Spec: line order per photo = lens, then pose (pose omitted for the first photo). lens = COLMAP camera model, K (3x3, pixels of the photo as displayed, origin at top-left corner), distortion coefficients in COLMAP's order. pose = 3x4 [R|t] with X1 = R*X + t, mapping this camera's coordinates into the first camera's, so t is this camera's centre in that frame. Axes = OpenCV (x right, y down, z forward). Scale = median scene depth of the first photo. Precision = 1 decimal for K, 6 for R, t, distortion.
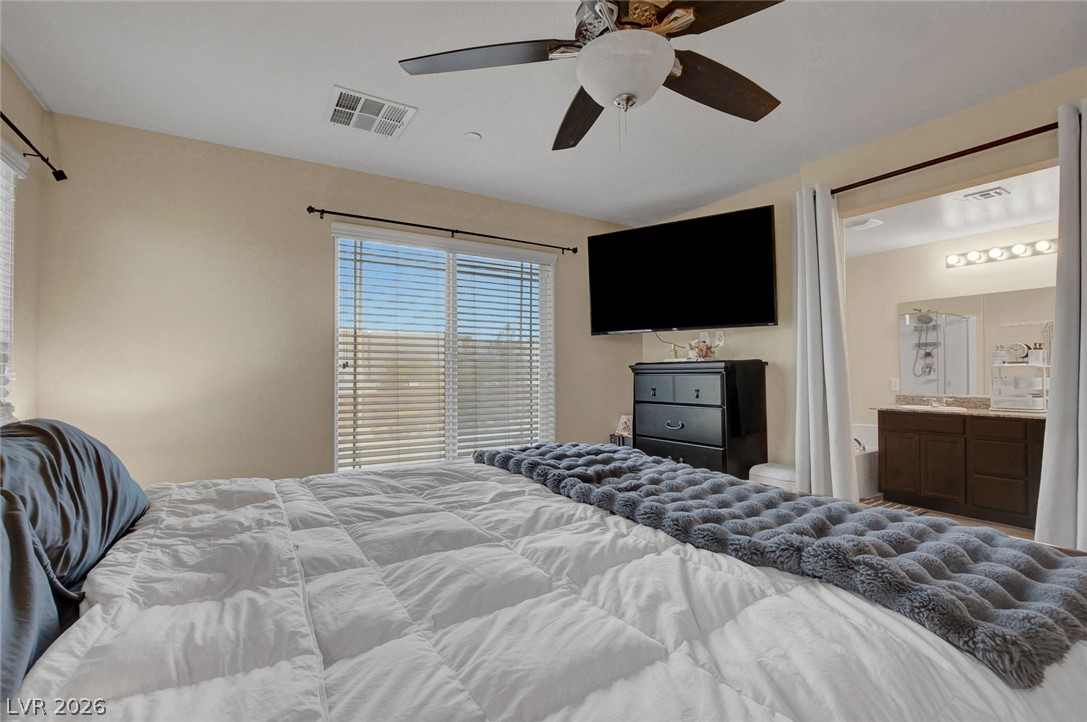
lens RADIAL K [[485.9, 0, 539.1], [0, 485.9, 355.7], [0, 0, 1]] dist [-0.030168, 0.000929]
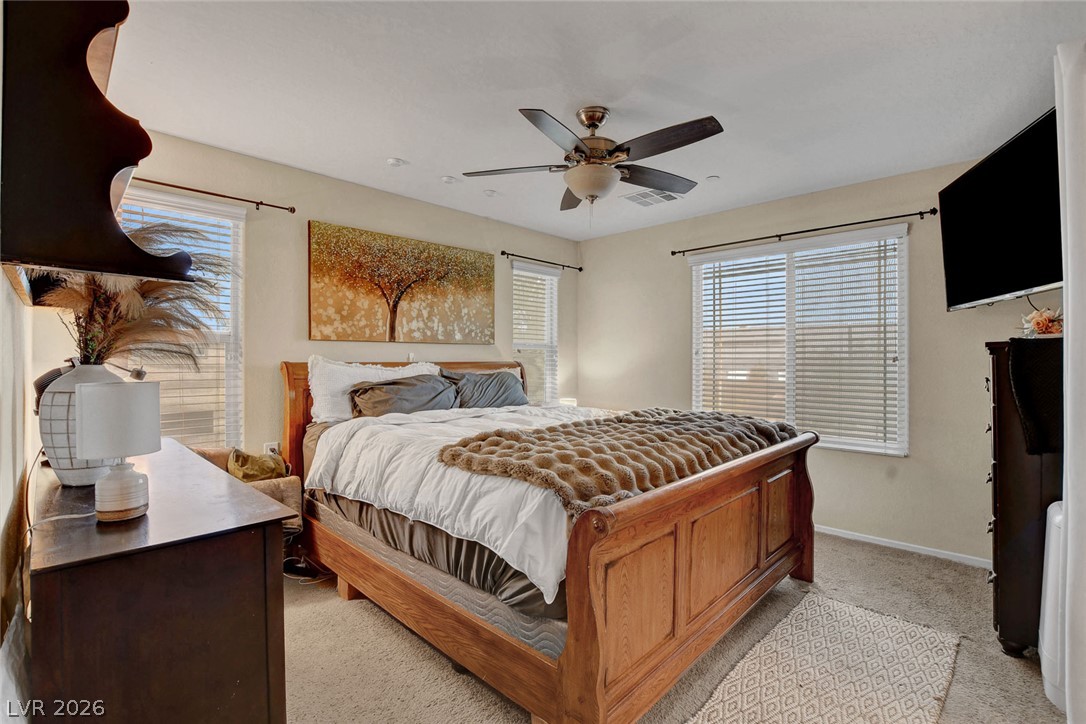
lens RADIAL K [[485.4, 0, 538.6], [0, 485.4, 356.7], [0, 0, 1]] dist [-0.030168, 0.000929]
pose [[0.261593, -0.011606, -0.965108, 0.774395], [0.027614, 0.999608, -0.004536, 0.020585], [0.964783, -0.025464, 0.261812, 0.140281]]
